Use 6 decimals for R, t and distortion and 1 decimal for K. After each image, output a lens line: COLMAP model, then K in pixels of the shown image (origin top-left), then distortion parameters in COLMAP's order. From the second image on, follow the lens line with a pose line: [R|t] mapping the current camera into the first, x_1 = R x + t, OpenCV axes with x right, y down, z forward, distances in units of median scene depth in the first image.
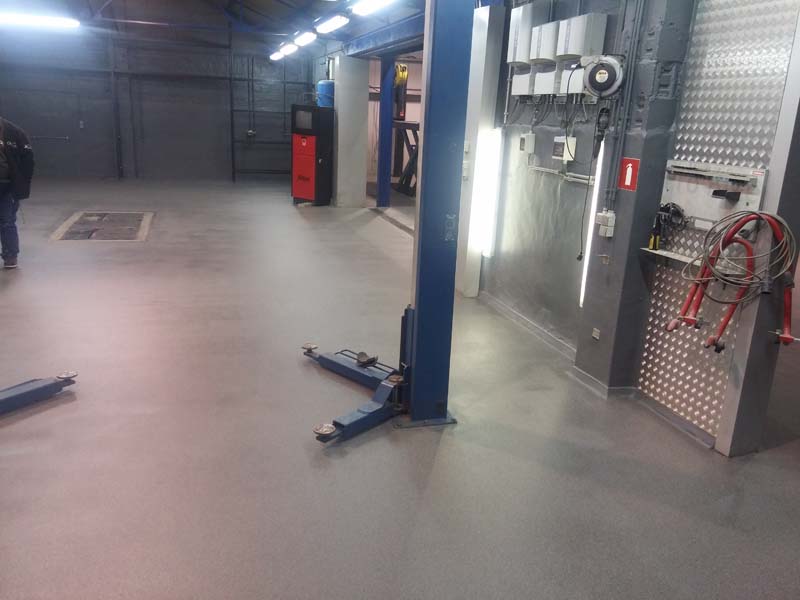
lens RADIAL K [[667.0, 0, 403.9], [0, 667.0, 298.7], [0, 0, 1]] dist [0.052473, -0.048172]
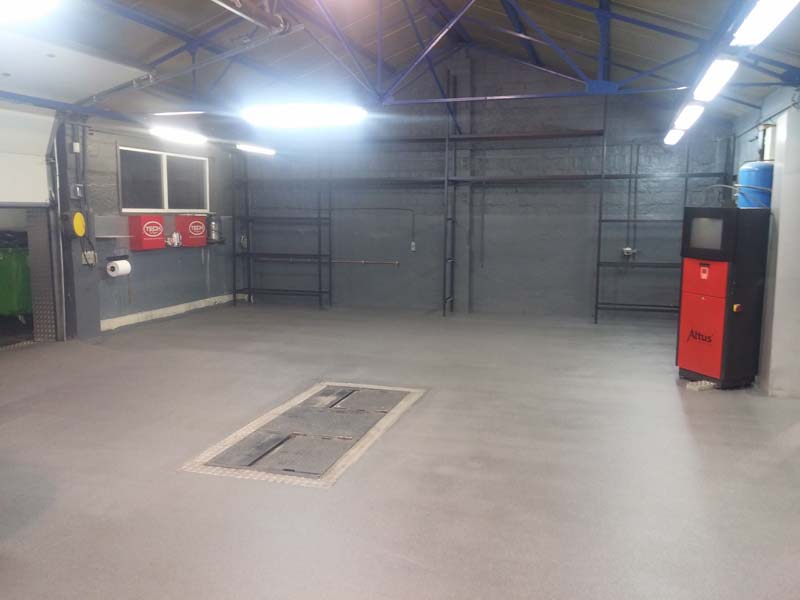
lens RADIAL K [[667.0, 0, 400.3], [0, 667.0, 297.7], [0, 0, 1]] dist [0.052473, -0.048172]
pose [[0.824443, 0.025969, -0.565349, -0.035384], [-0.112647, 0.986488, -0.118959, -0.100392], [0.554621, 0.161760, 0.816229, 0.346980]]
